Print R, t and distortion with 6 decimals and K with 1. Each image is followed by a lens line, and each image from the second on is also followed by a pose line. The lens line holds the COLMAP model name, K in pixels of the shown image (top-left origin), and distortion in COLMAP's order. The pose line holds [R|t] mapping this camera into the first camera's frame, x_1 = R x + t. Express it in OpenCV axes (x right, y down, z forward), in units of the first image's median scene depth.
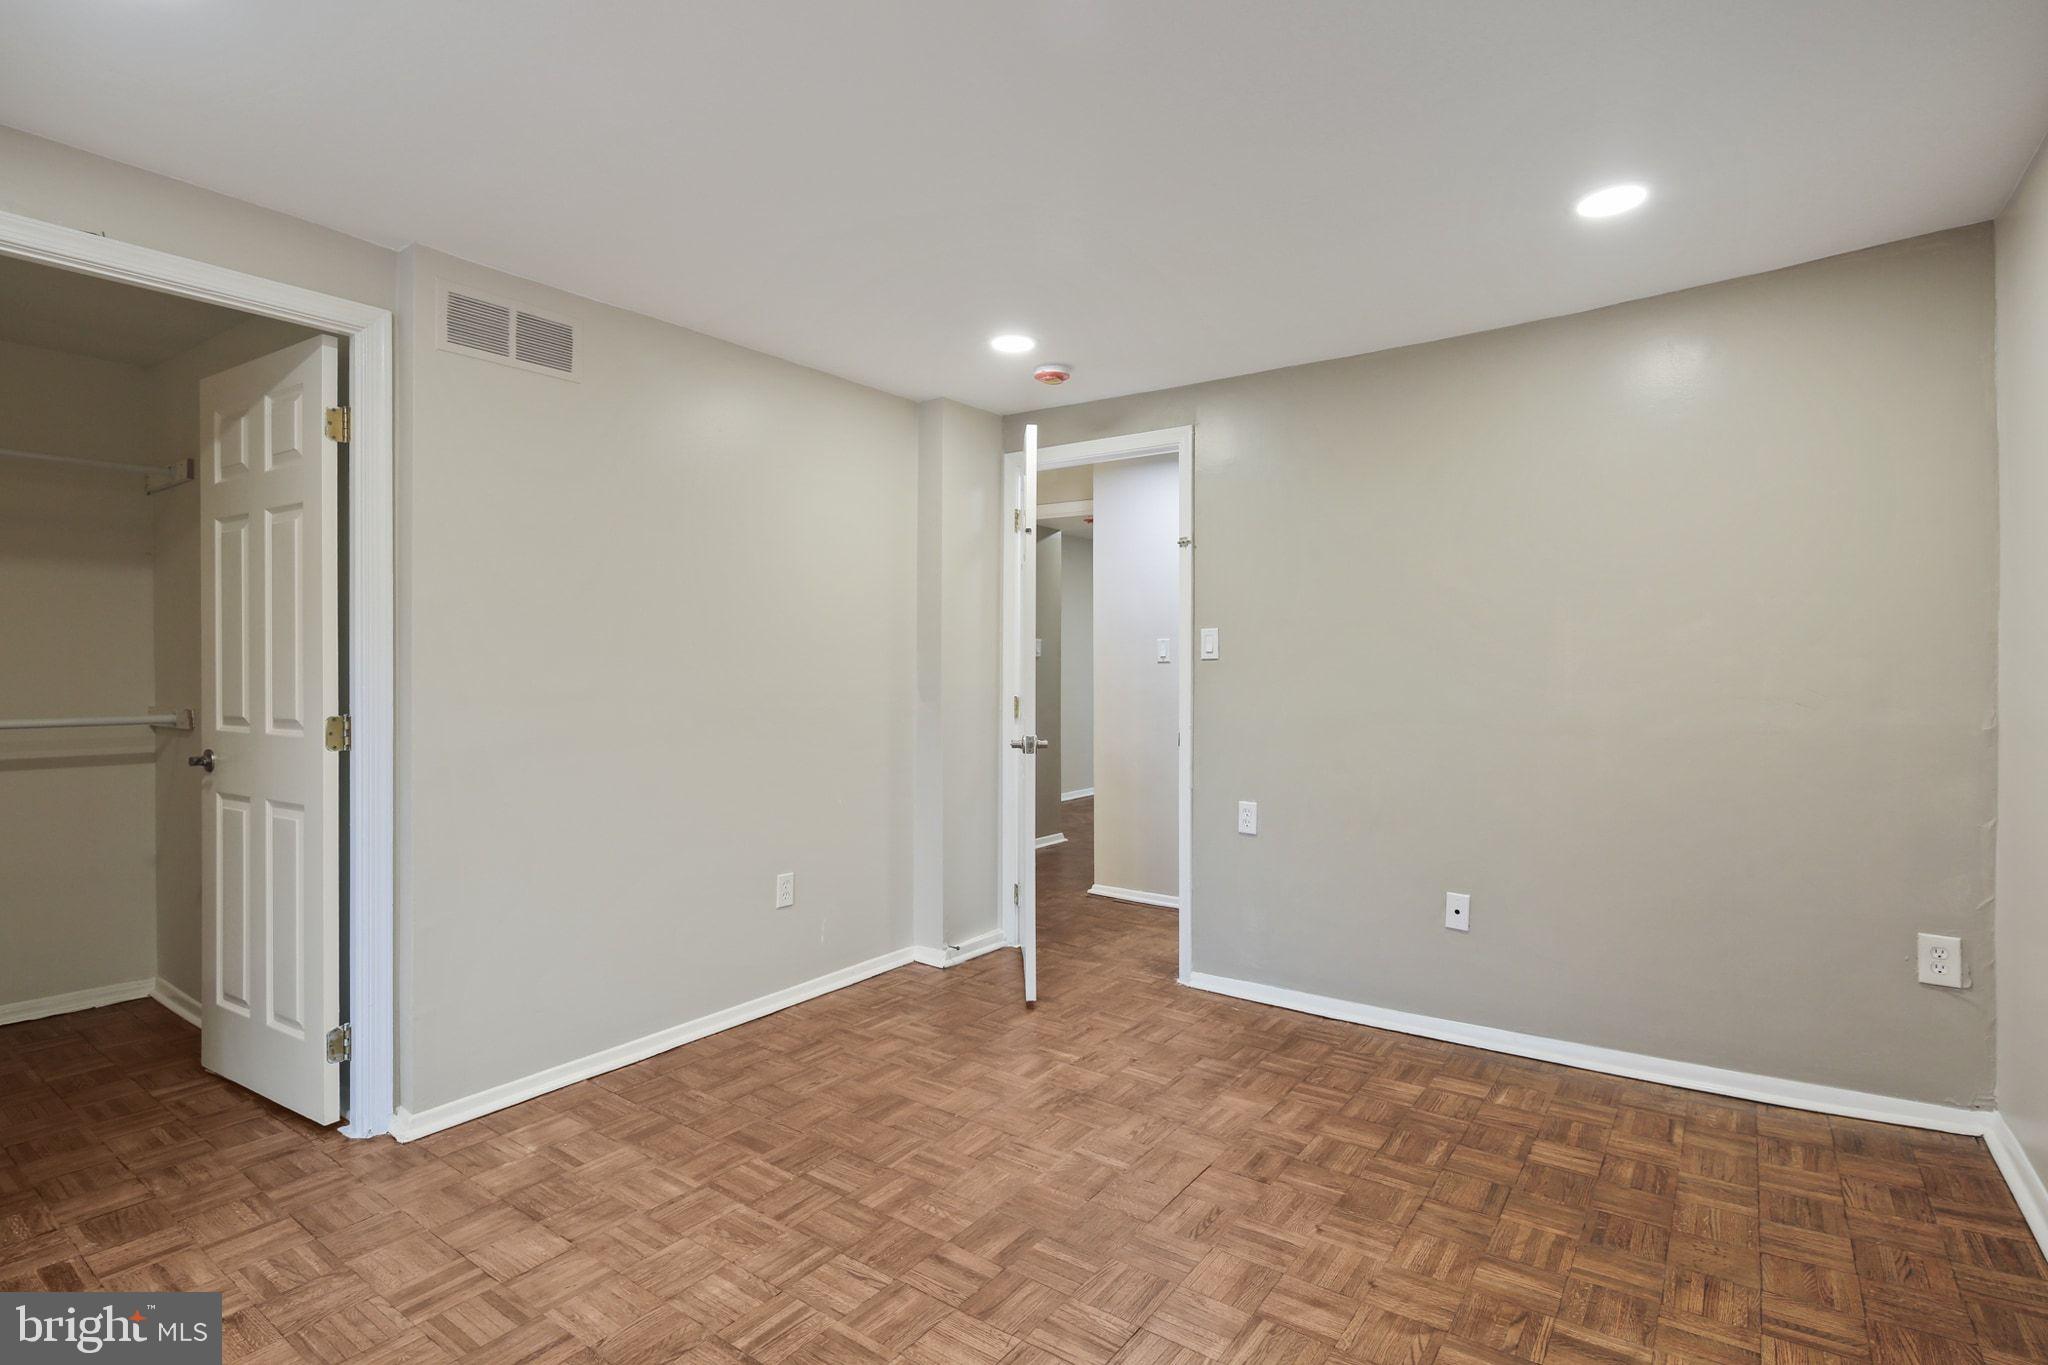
lens RADIAL K [[988.8, 0, 1025.4], [0, 988.8, 672.8], [0, 0, 1]] dist [0.004657, -0.004990]
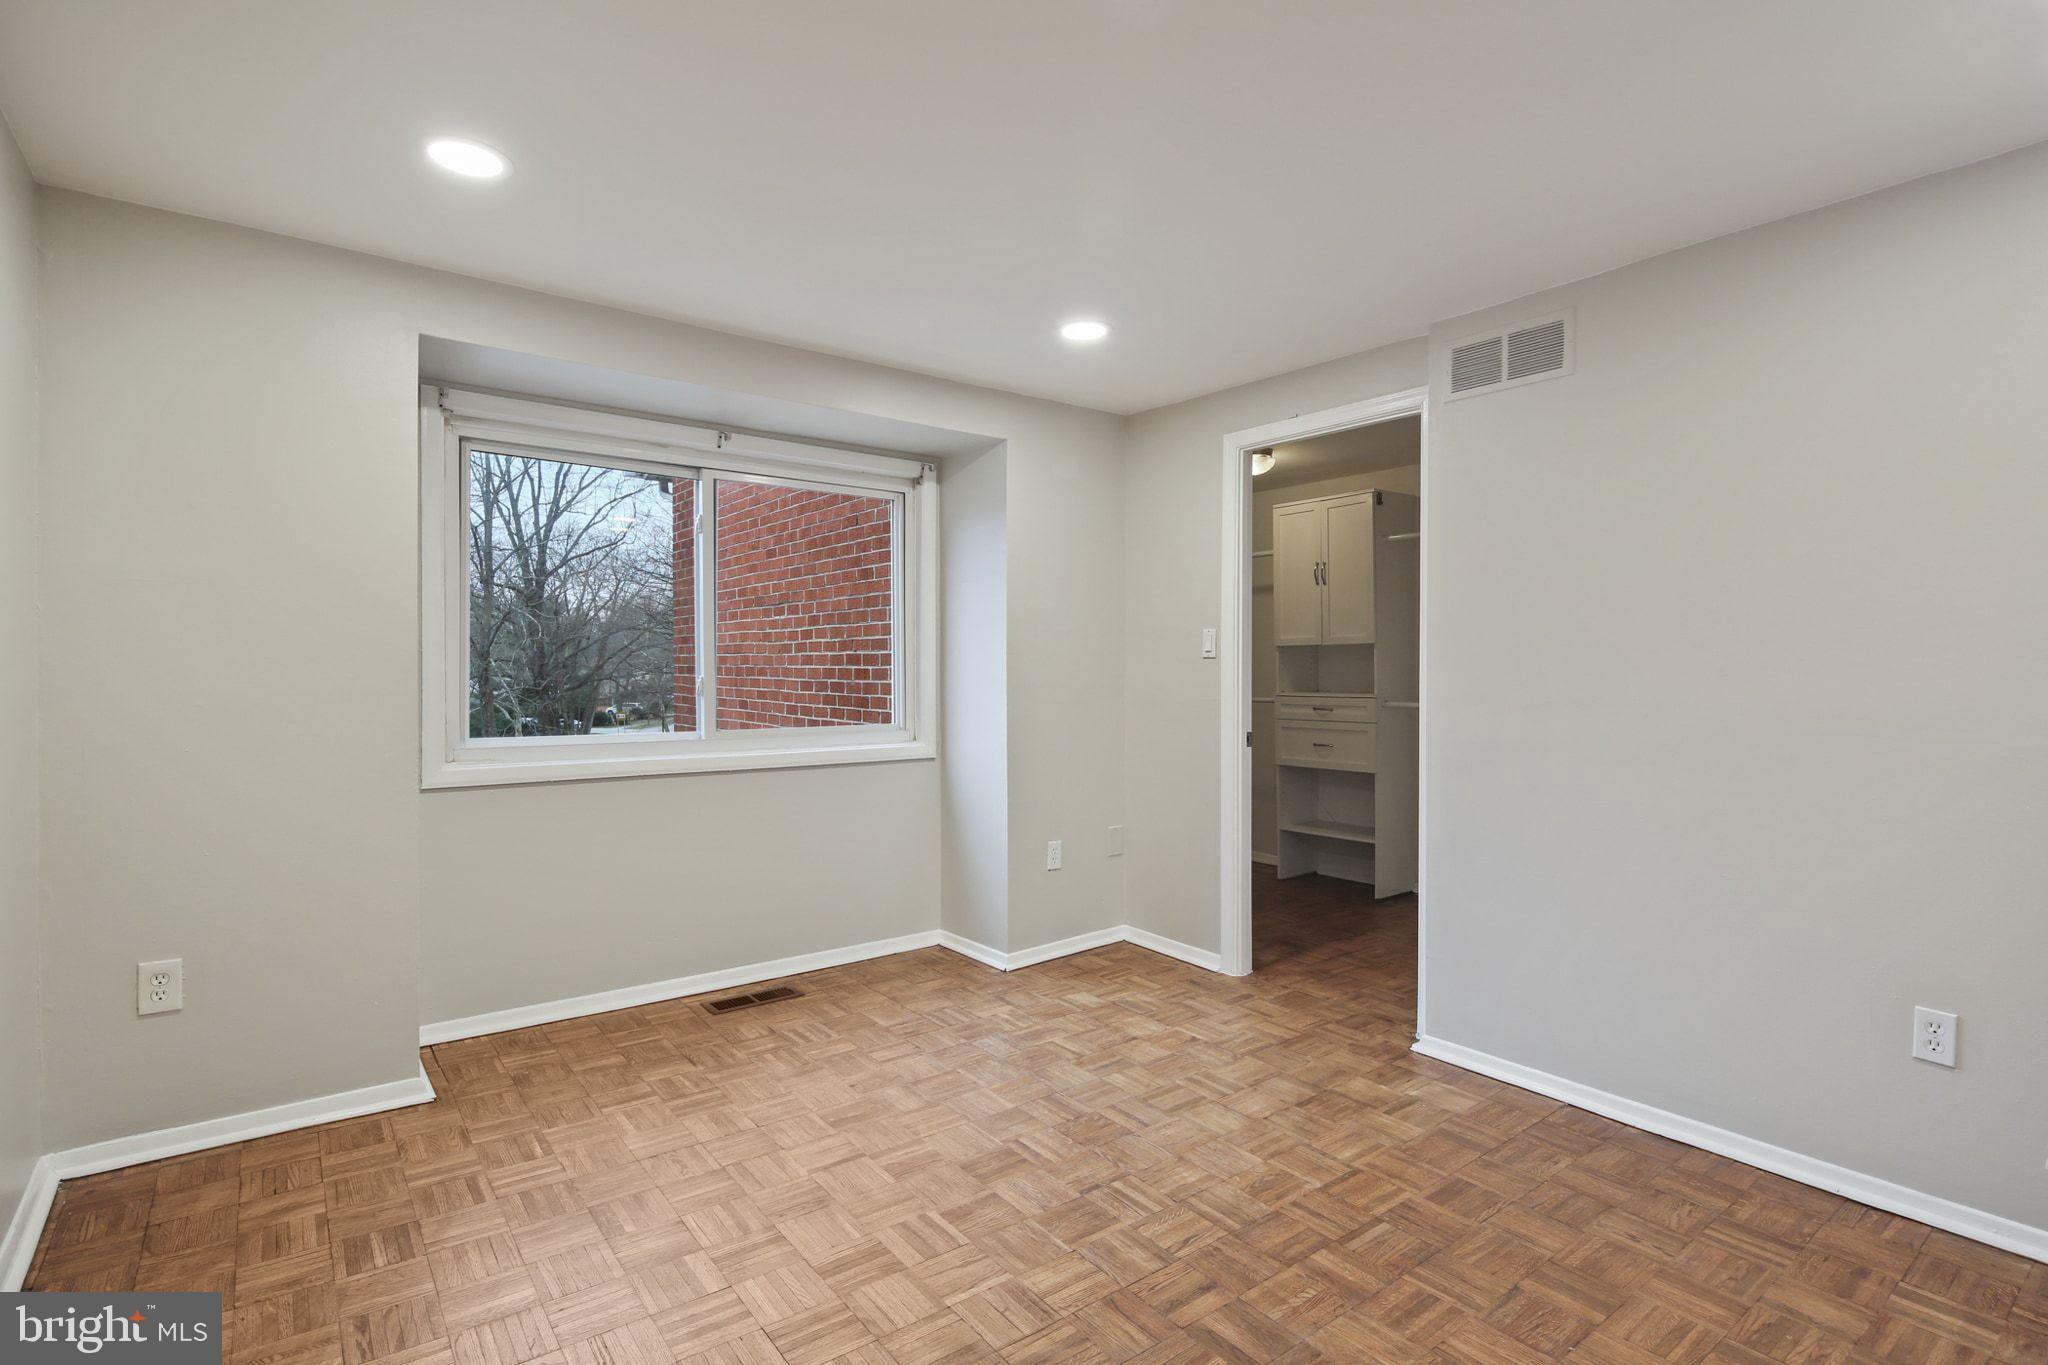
lens RADIAL K [[988.8, 0, 1032.6], [0, 988.8, 667.6], [0, 0, 1]] dist [0.004657, -0.004990]
pose [[-0.281850, -0.002104, -0.959456, 0.891173], [-0.012379, 0.999922, 0.001443, -0.004598], [0.959379, 0.012284, -0.281854, 1.117797]]
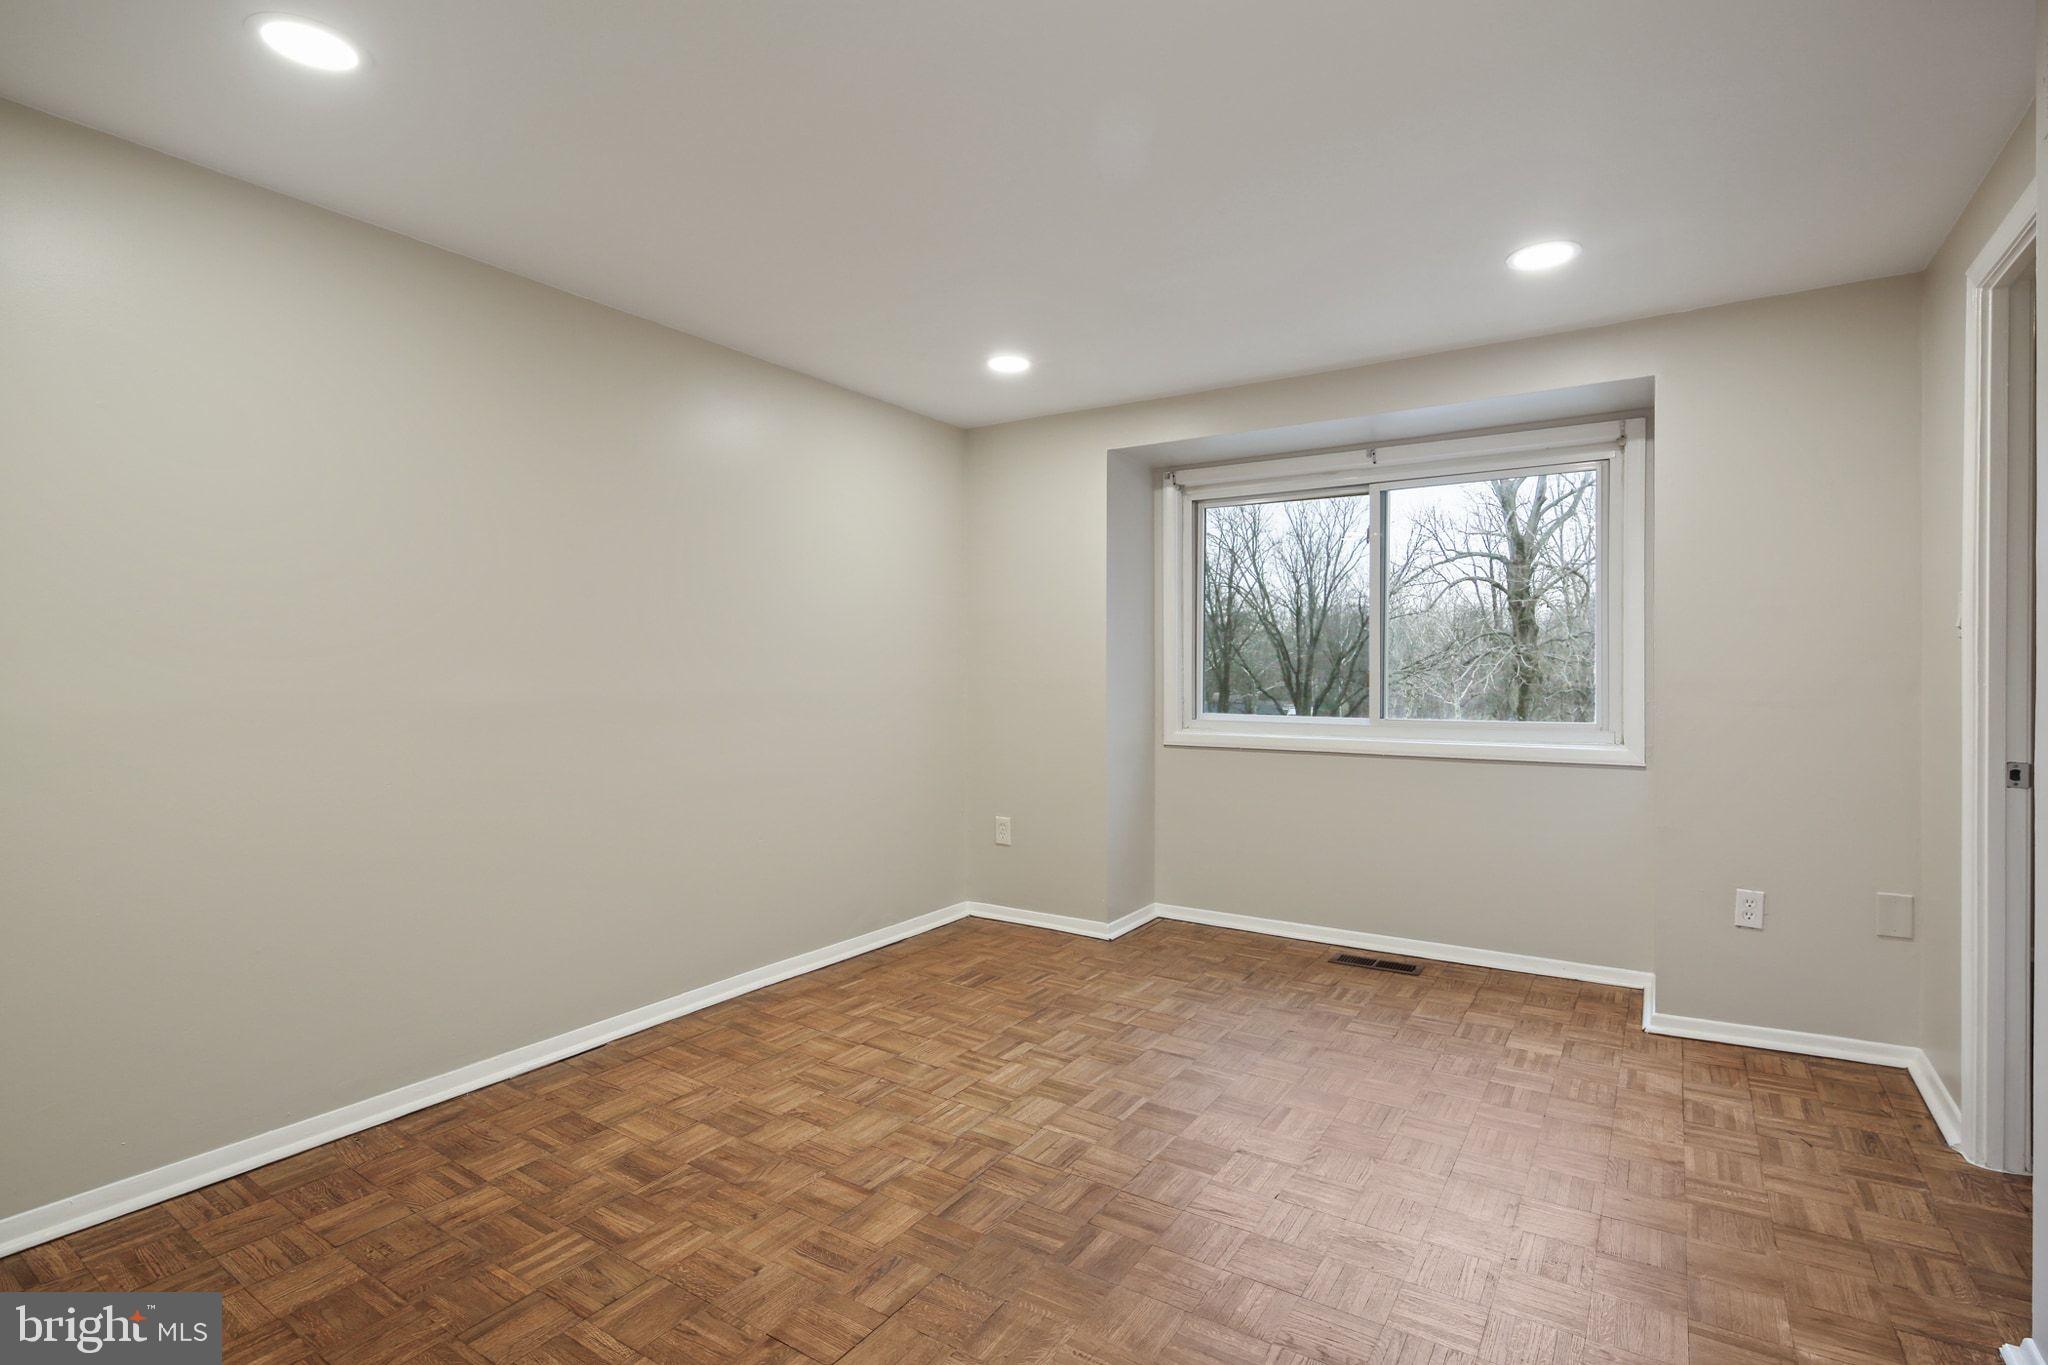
lens RADIAL K [[988.8, 0, 1036.6], [0, 988.8, 666.7], [0, 0, 1]] dist [0.004657, -0.004990]
pose [[-0.998146, 0.003113, -0.060785, 0.097503], [0.002428, 0.999933, 0.011334, -0.008973], [0.060816, 0.011165, -0.998087, 2.055501]]
